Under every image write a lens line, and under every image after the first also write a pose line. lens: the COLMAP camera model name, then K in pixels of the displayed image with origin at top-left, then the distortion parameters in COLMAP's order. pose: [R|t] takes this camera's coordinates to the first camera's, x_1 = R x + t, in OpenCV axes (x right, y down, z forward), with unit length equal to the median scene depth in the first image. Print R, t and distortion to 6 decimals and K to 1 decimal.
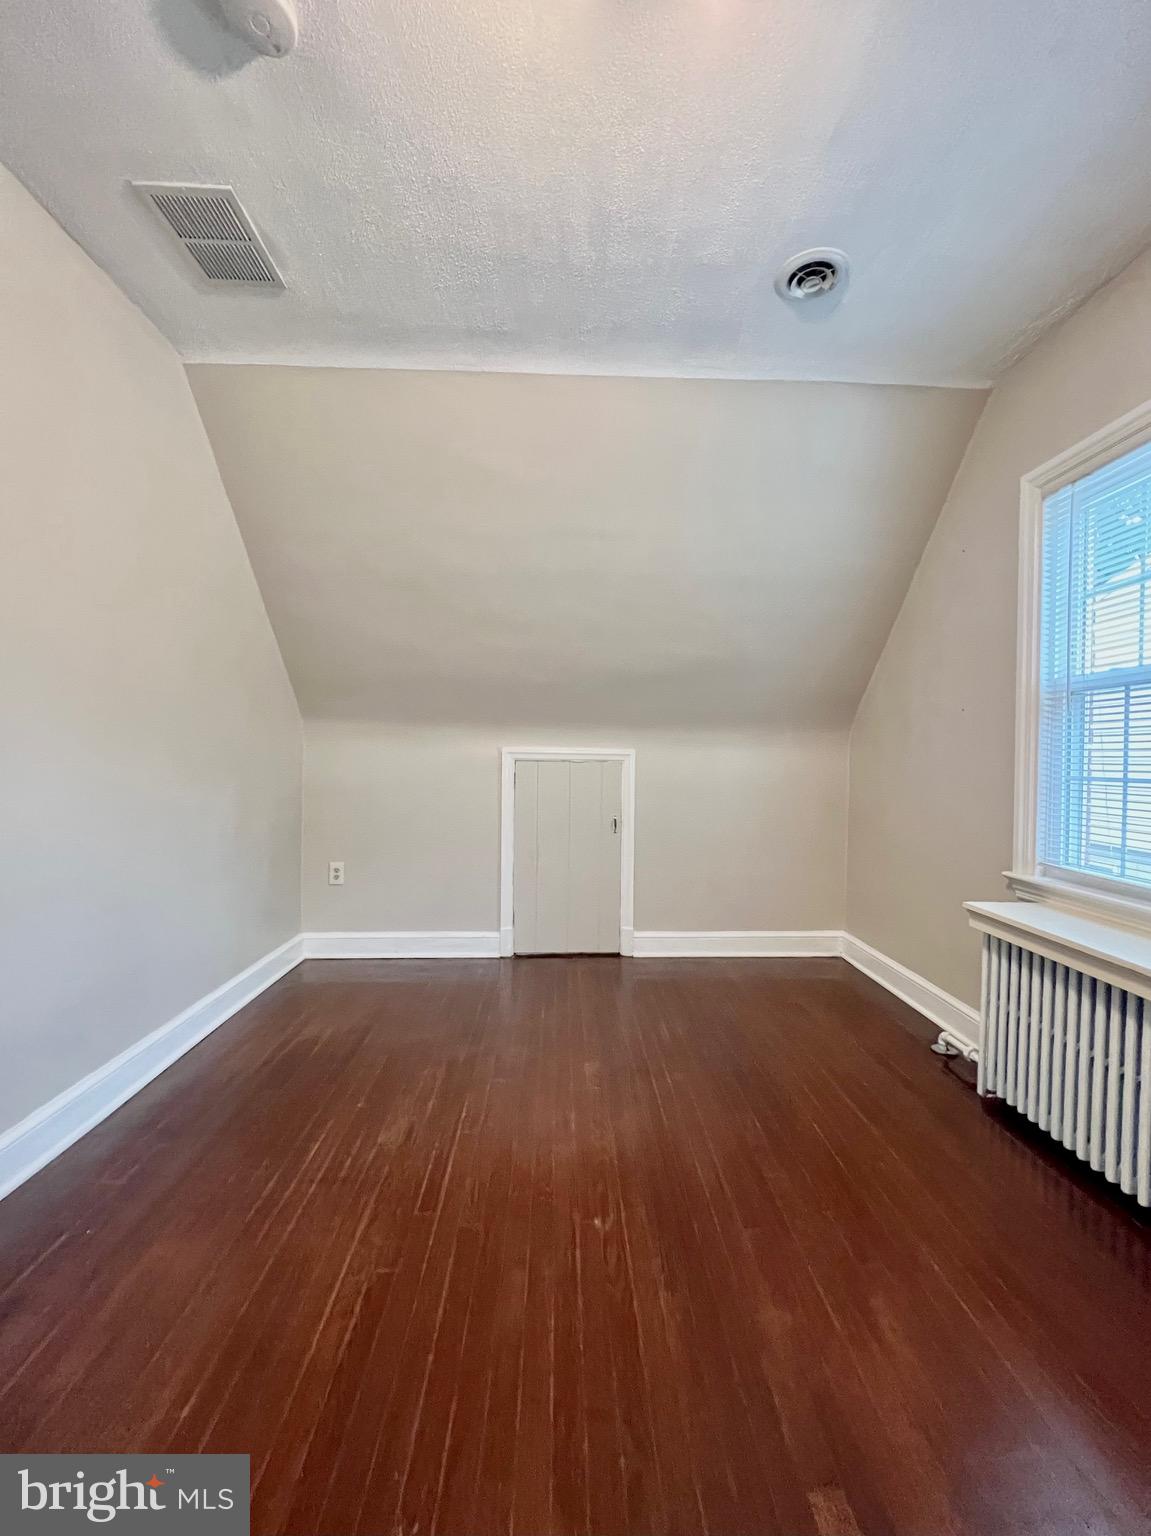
lens RADIAL K [[628.1, 0, 581.8], [0, 628.1, 766.5], [0, 0, 1]] dist [-0.001881, 0.000096]
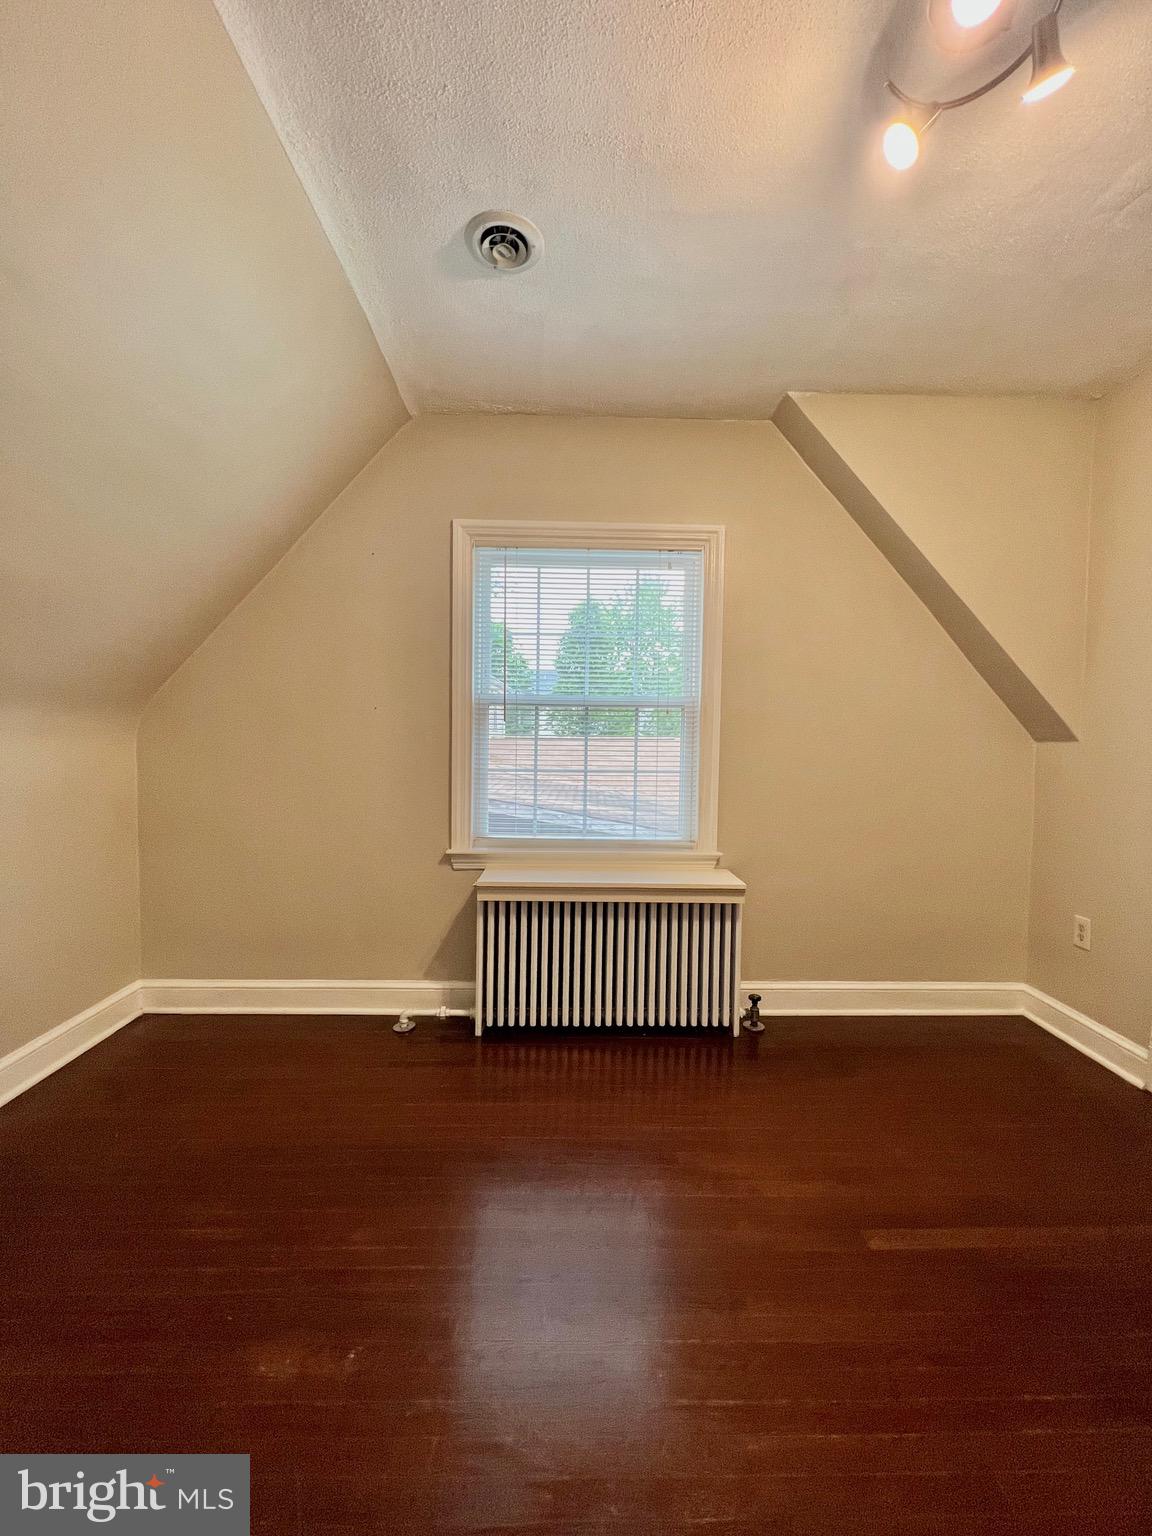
lens RADIAL K [[613.3, 0, 582.0], [0, 613.3, 765.6], [0, 0, 1]] dist [-0.000189, -0.000266]
pose [[0.011379, -0.061733, 0.998028, -0.337462], [0.000862, 0.998093, 0.061727, -0.046070], [-0.999935, 0.000158, 0.011410, 0.520223]]
